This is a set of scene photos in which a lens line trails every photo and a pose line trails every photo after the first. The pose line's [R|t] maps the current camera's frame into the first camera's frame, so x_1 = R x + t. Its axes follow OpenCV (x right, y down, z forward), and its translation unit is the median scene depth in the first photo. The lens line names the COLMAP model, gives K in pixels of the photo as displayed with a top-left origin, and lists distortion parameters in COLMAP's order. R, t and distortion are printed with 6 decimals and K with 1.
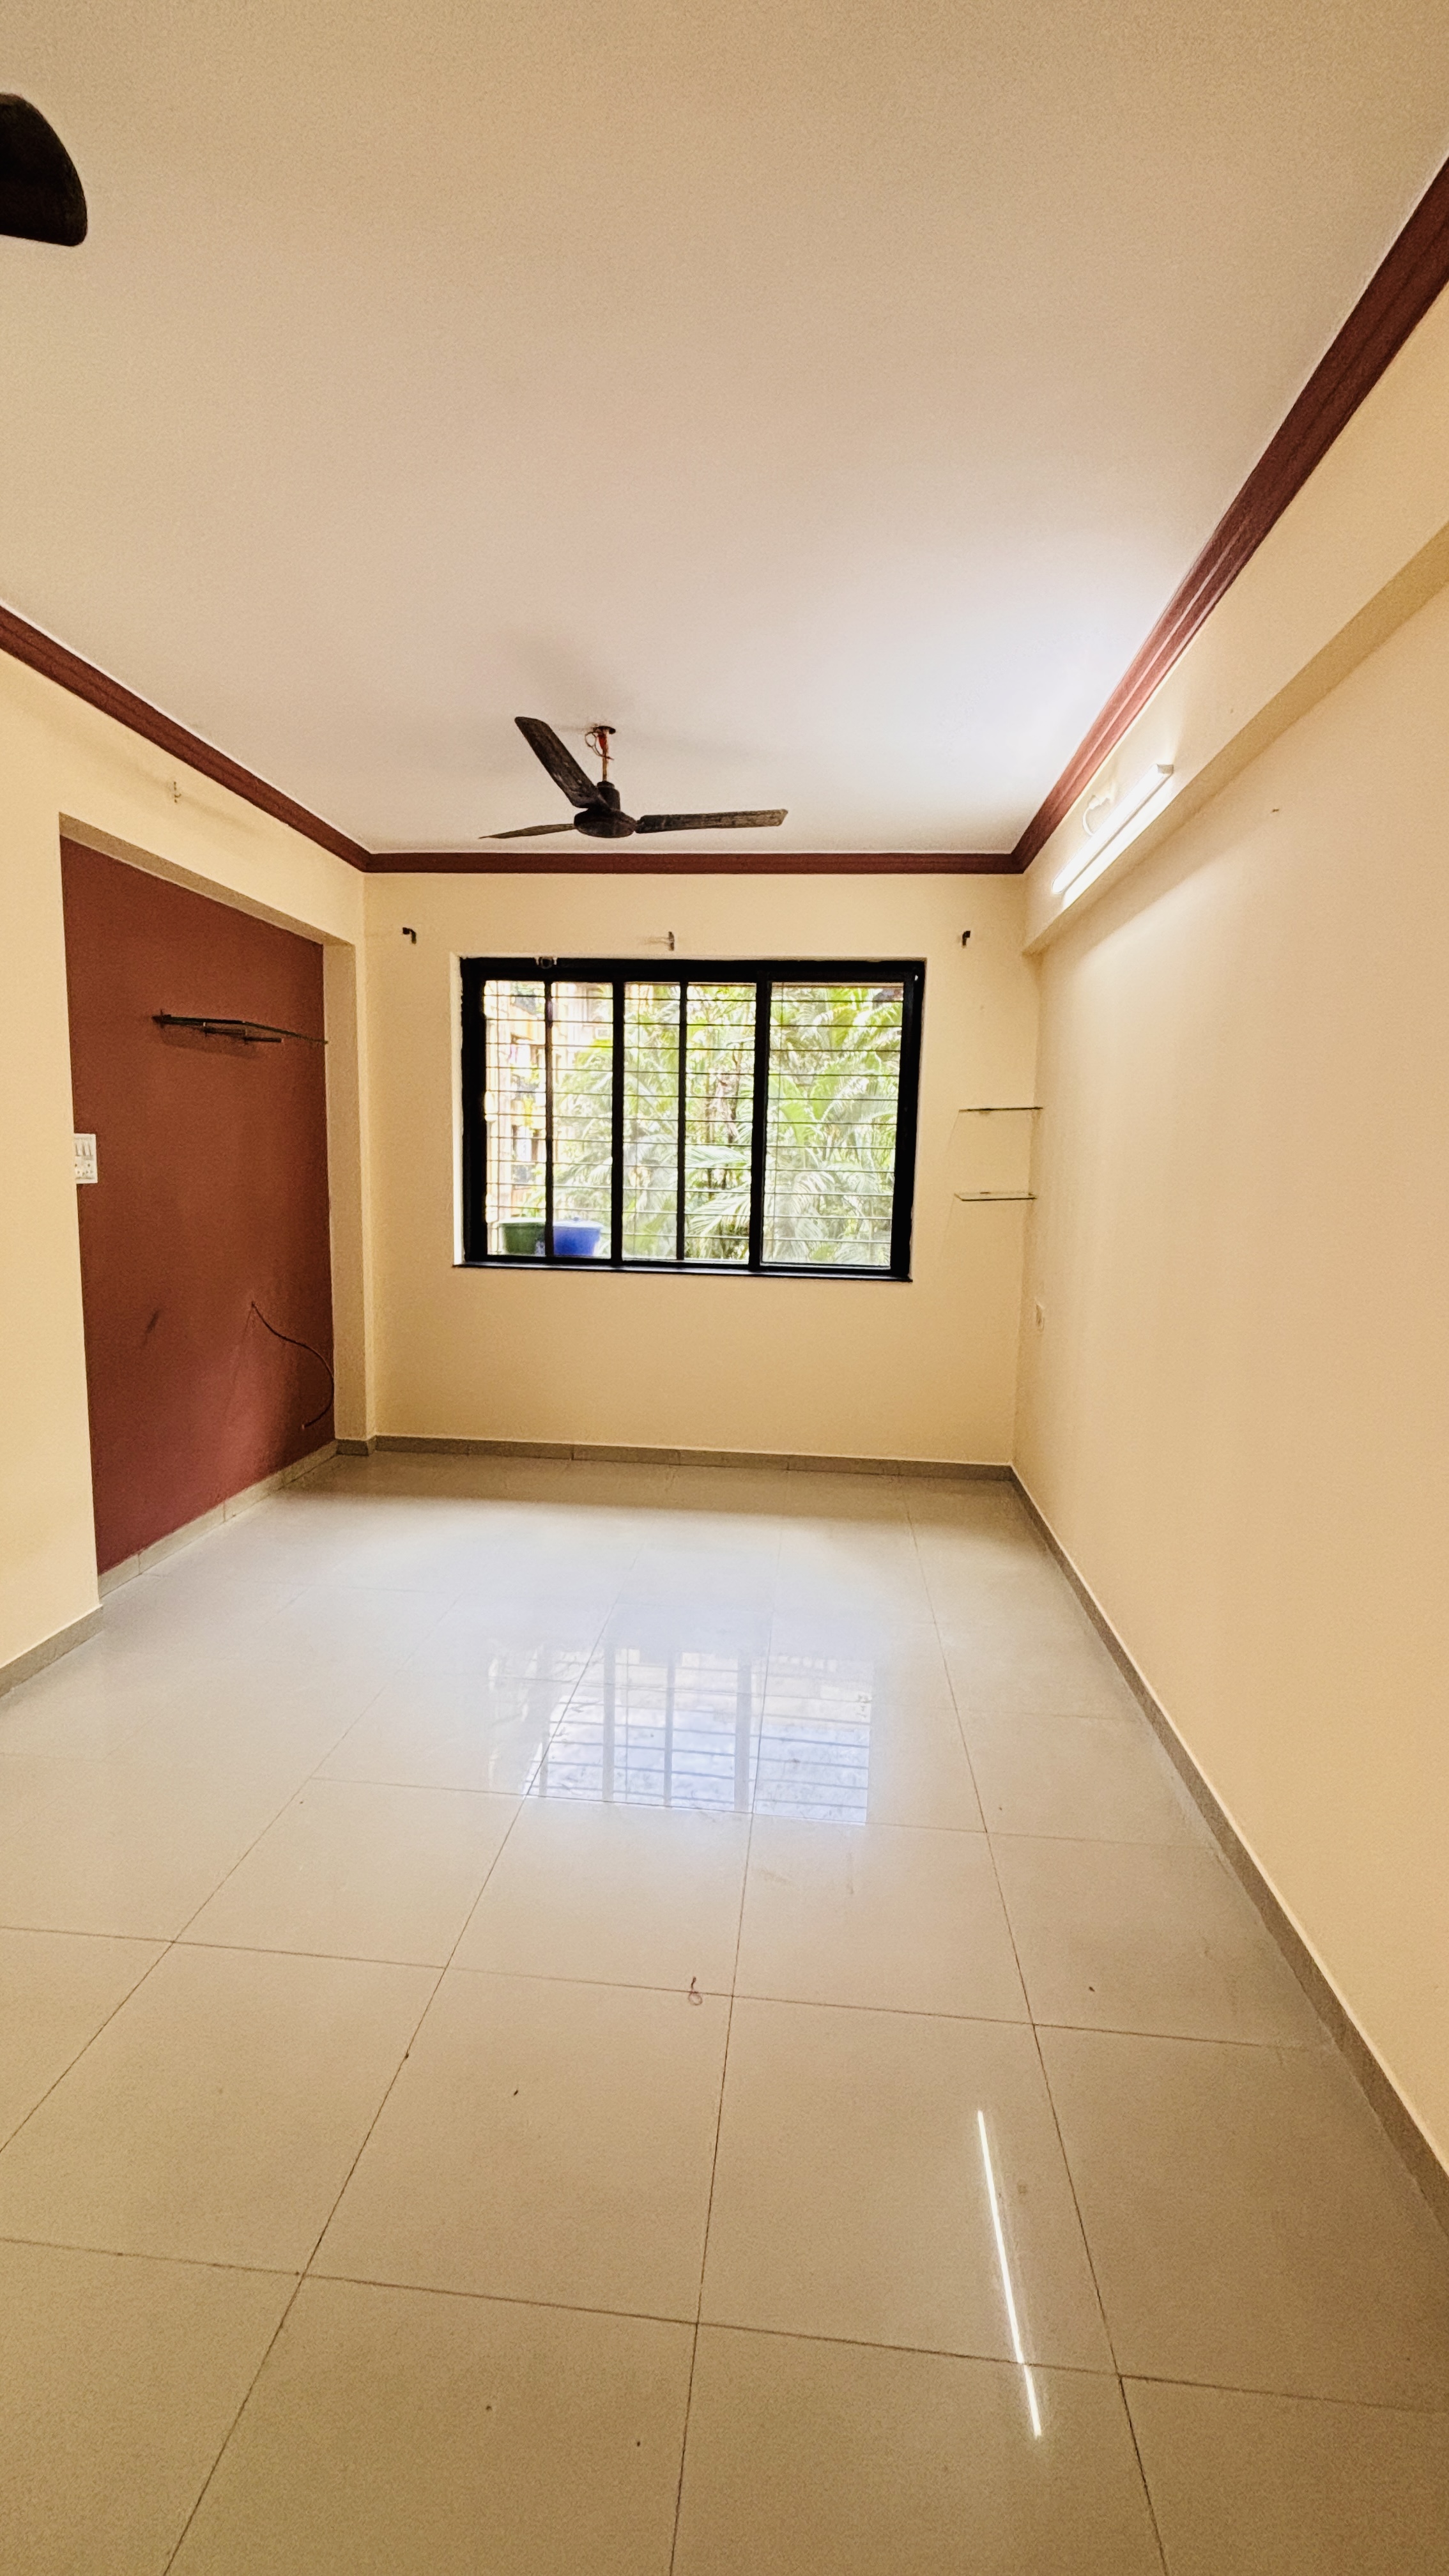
lens RADIAL K [[1015.5, 0, 732.2], [0, 1015.5, 1221.2], [0, 0, 1]] dist [0.000192, -0.000097]
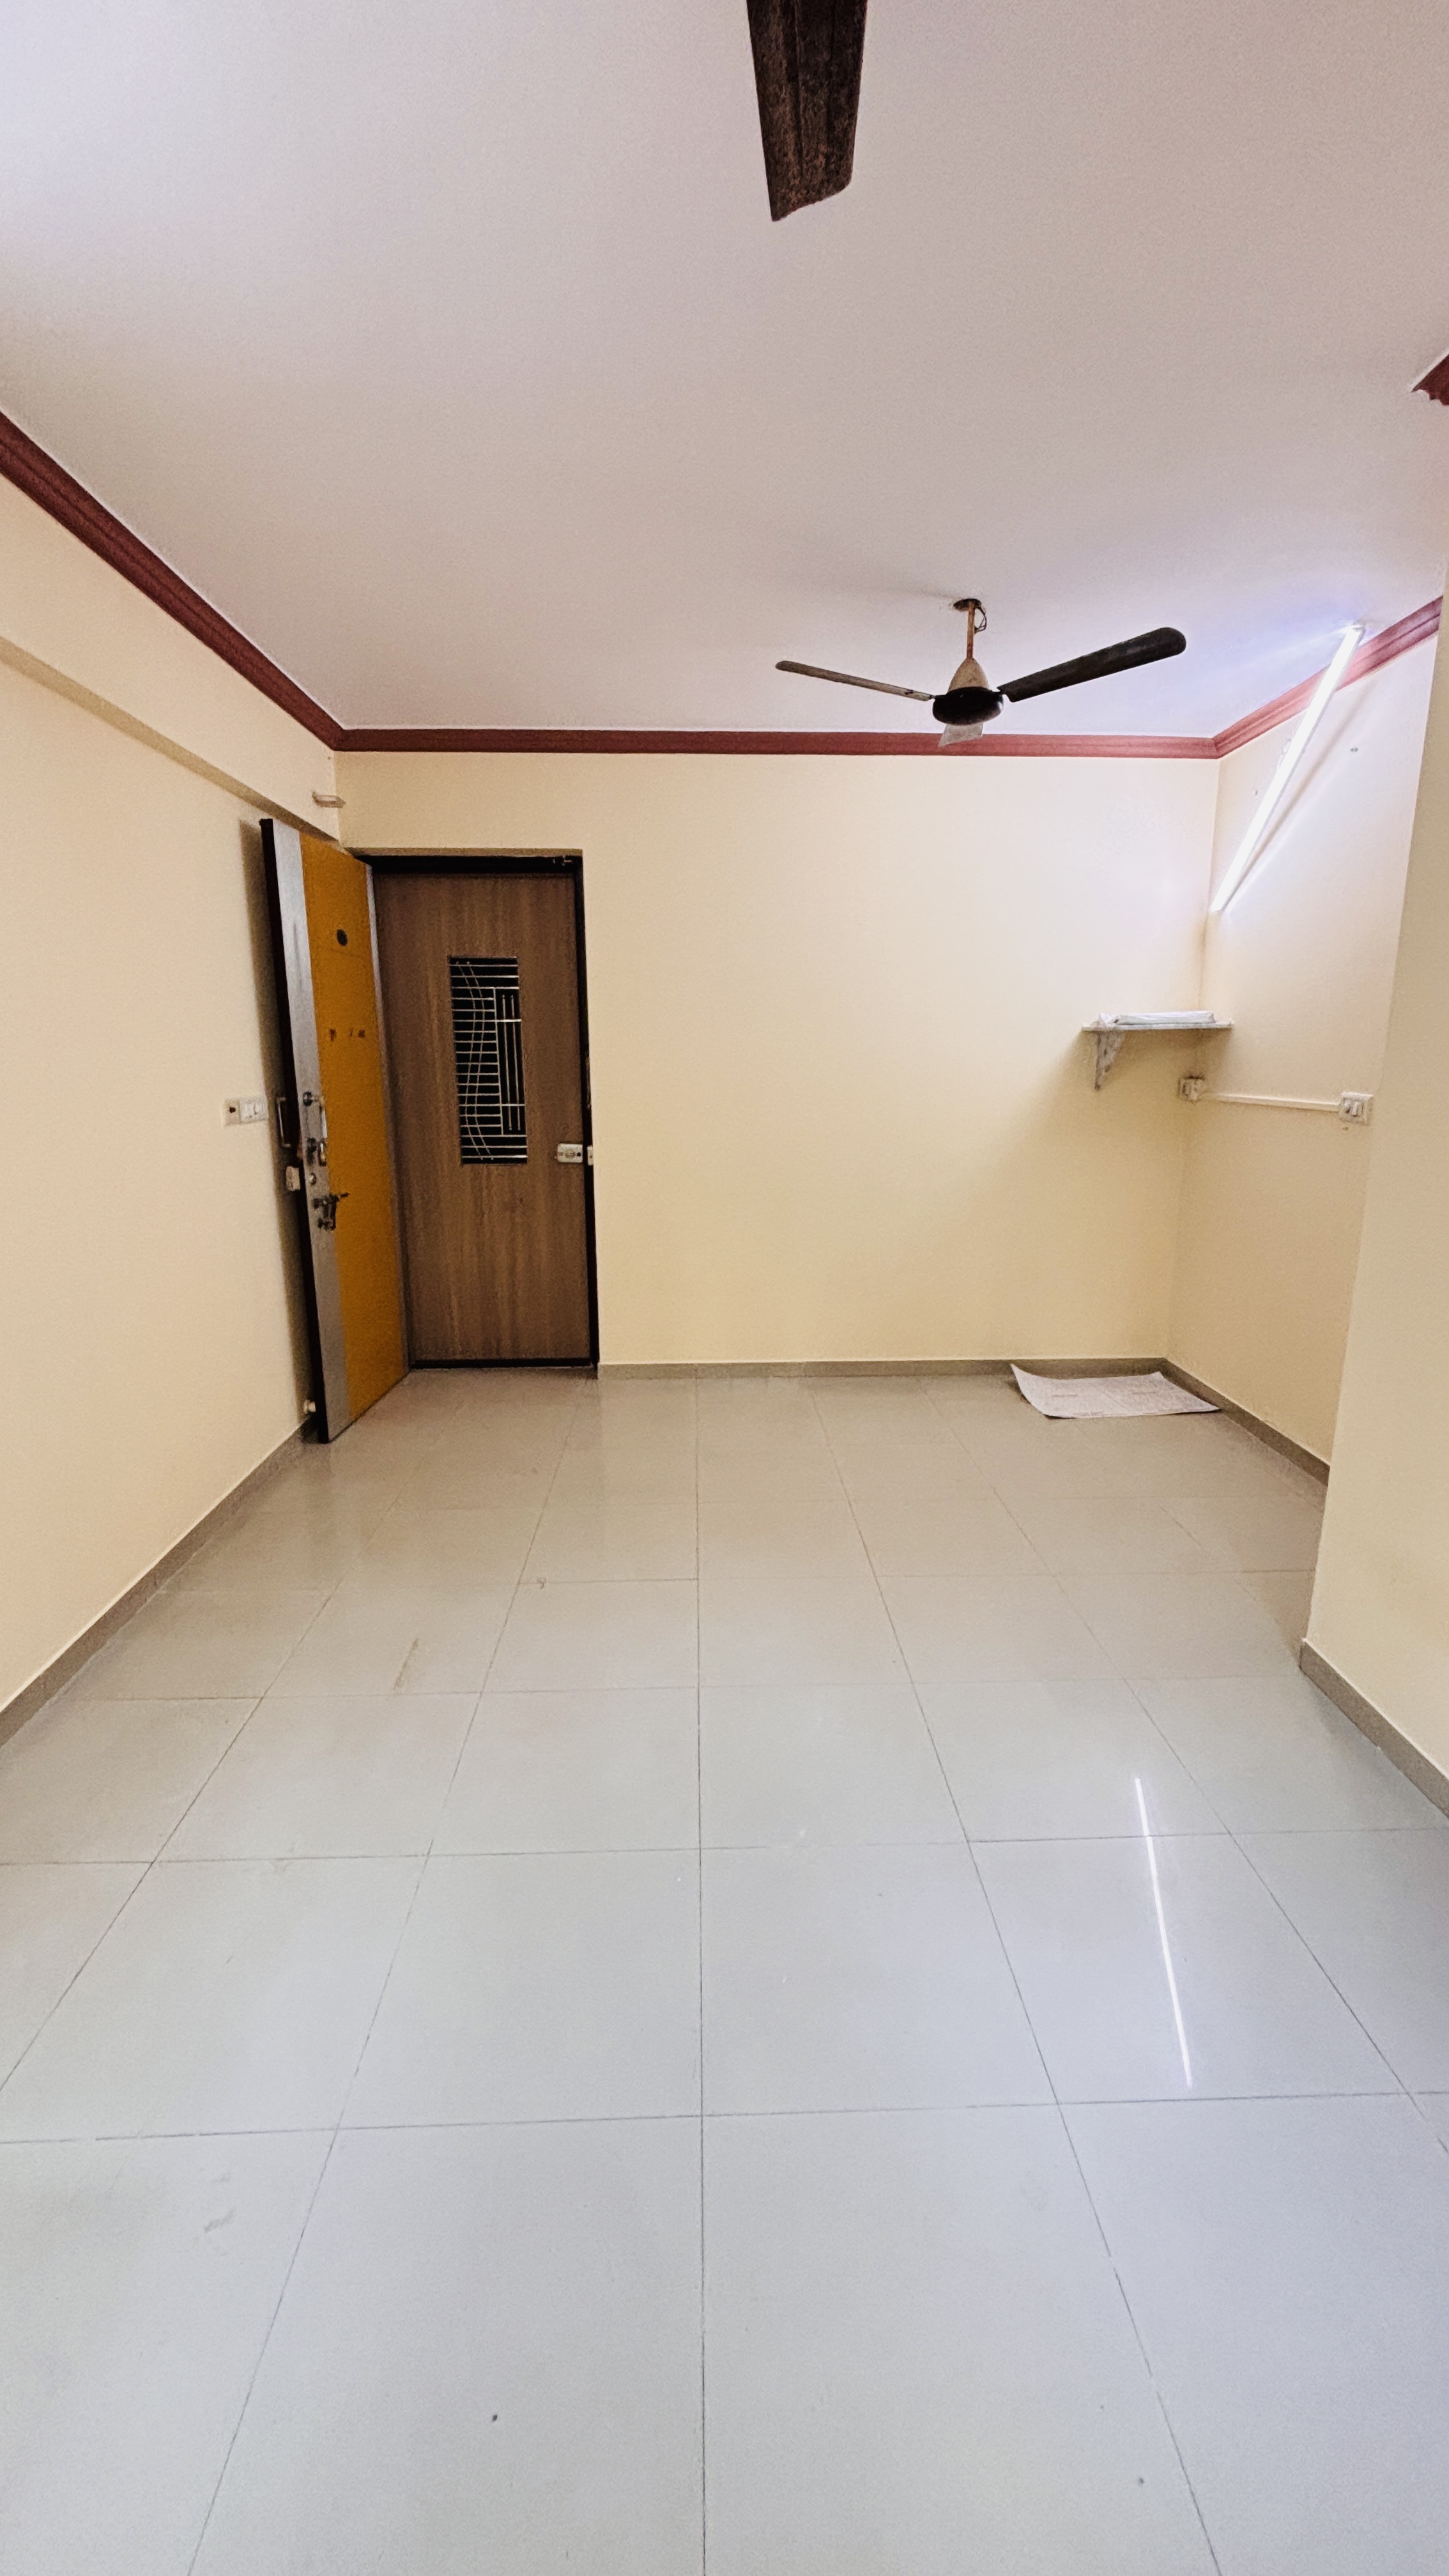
lens RADIAL K [[1026.5, 0, 734.1], [0, 1026.5, 1281.8], [0, 0, 1]] dist [-0.000299, 0.000165]
pose [[0.992431, -0.051063, 0.111681, -0.140866], [0.034152, 0.988337, 0.148405, -0.005482], [-0.117956, -0.143468, 0.982600, 0.006769]]
